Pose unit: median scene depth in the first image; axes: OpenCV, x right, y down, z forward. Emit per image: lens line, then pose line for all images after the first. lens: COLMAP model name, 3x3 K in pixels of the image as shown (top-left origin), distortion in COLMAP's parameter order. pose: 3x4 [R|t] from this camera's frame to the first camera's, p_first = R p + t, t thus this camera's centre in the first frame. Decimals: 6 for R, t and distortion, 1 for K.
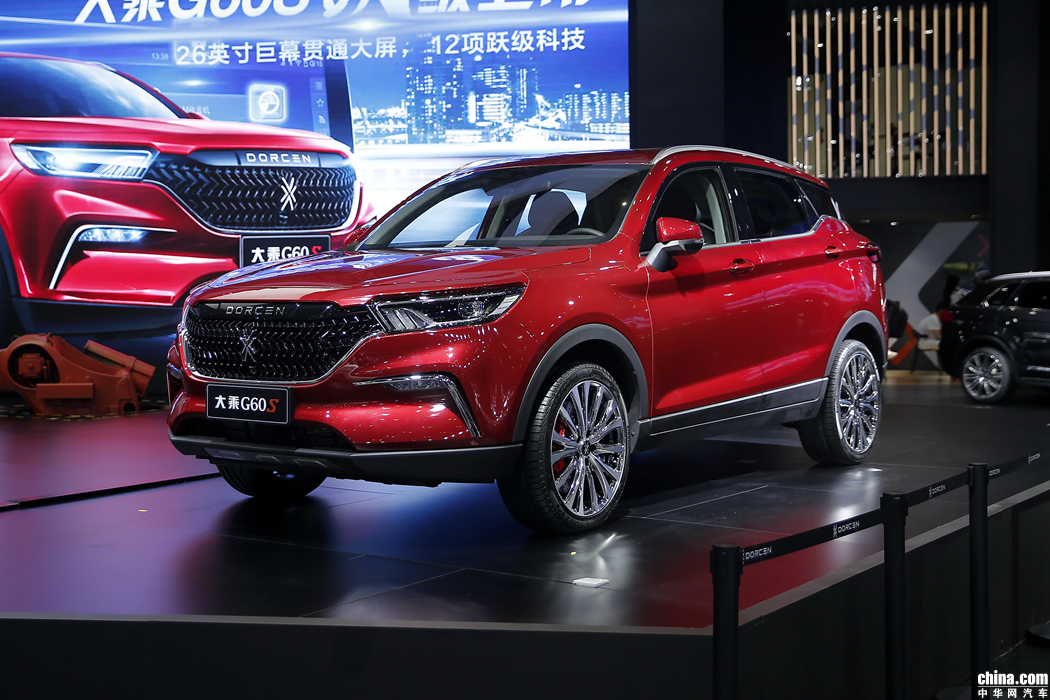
lens RADIAL K [[1400.0, 0, 525.0], [0, 1400.0, 350.0], [0, 0, 1]] dist [-0.012391, 0.024978]
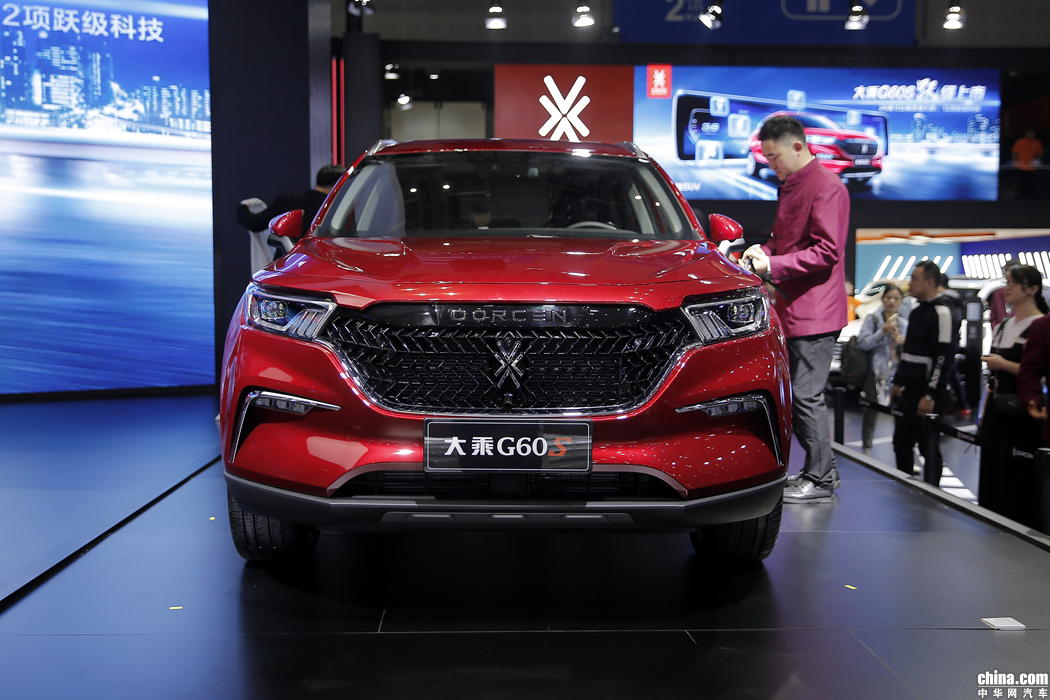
lens RADIAL K [[1098.2, 0, 525.0], [0, 1098.2, 350.0], [0, 0, 1]] dist [0.006903, 0.038644]
pose [[0.808573, -0.023324, 0.587933, -0.210136], [0.015525, 0.999712, 0.018309, -0.008361], [-0.588190, -0.005677, 0.808703, 0.220794]]
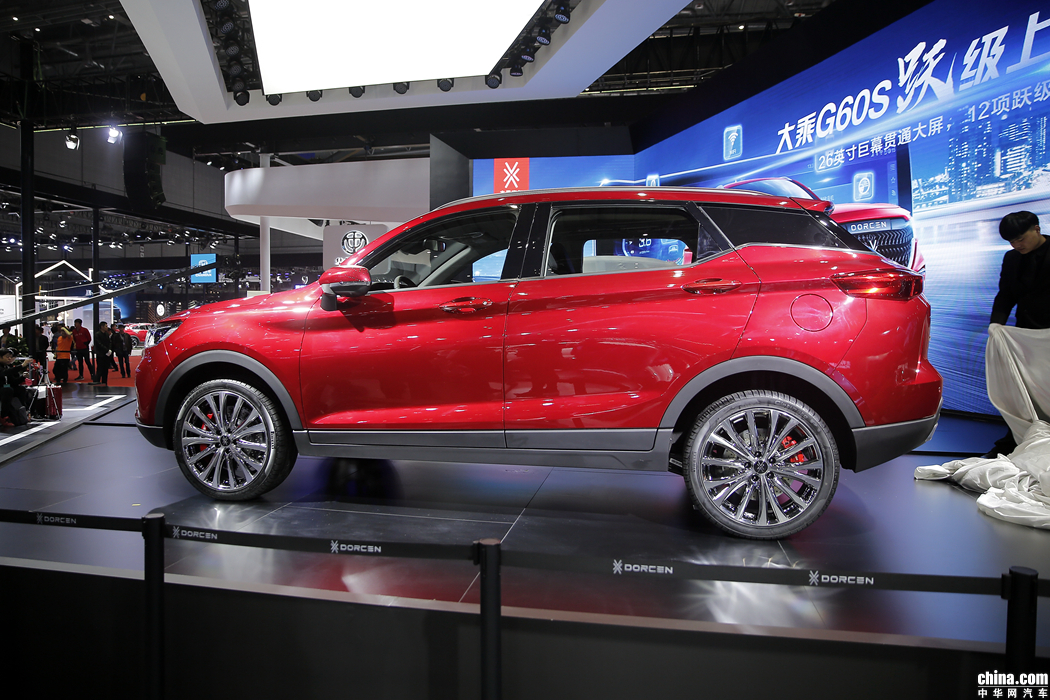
lens RADIAL K [[752.3, 0, 525.0], [0, 752.3, 350.0], [0, 0, 1]] dist [-0.077651, 0.073248]
pose [[0.397077, 0.042976, -0.916779, 0.359154], [-0.046360, 0.998567, 0.026731, -0.022259], [0.916614, 0.031888, 0.398500, 0.425077]]
